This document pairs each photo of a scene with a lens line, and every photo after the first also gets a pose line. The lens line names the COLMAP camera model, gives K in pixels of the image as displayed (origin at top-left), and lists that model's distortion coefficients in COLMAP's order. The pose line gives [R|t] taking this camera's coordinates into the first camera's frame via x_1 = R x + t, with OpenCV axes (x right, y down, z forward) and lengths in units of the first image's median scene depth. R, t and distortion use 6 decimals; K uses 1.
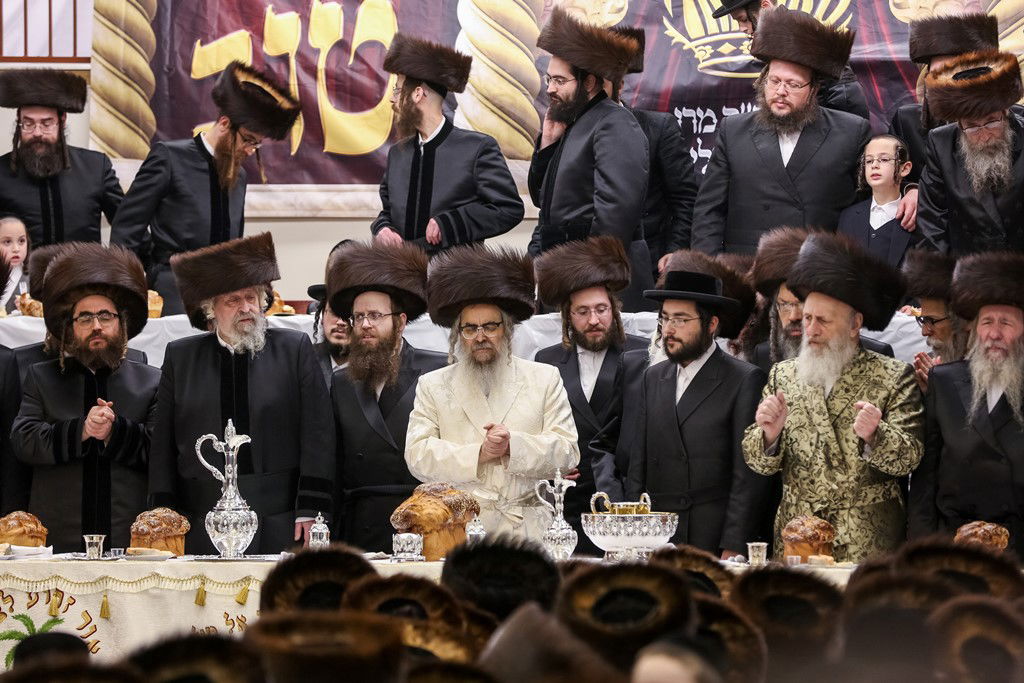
lens RADIAL K [[5065.8, 0, 512.0], [0, 5065.8, 341.5], [0, 0, 1]] dist [1.383672, -3.974787]
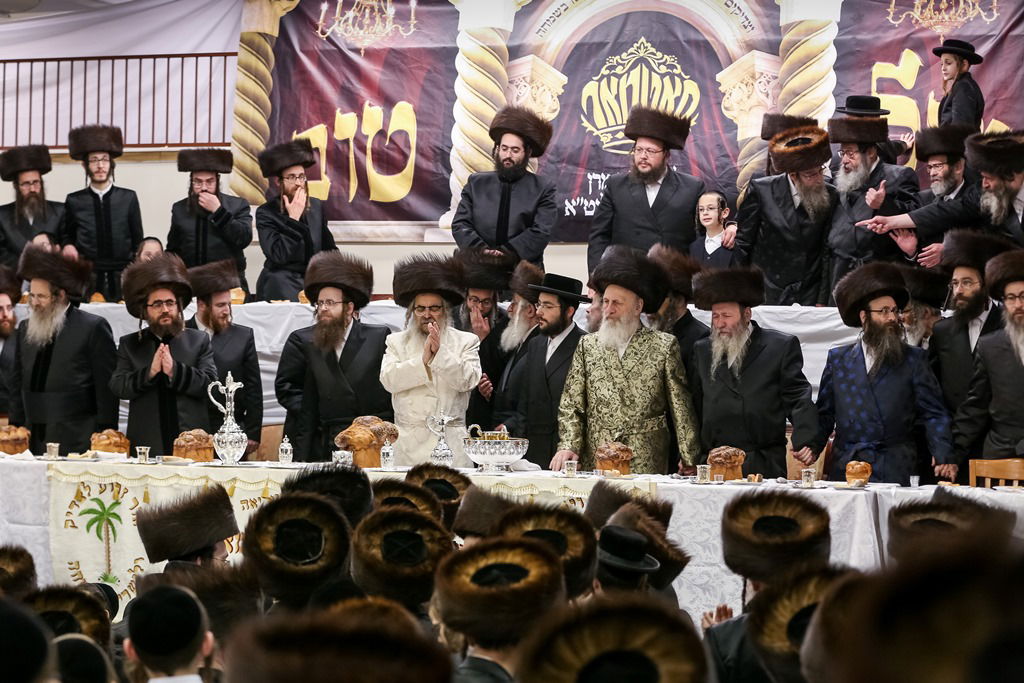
lens RADIAL K [[2540.6, 0, 512.0], [0, 2540.6, 341.5], [0, 0, 1]] dist [-0.244867, -0.147392]
pose [[0.996983, 0.009012, -0.077098, 0.081182], [-0.008417, 0.999932, 0.008037, -0.000143], [0.077165, -0.007364, 0.996991, 0.260654]]
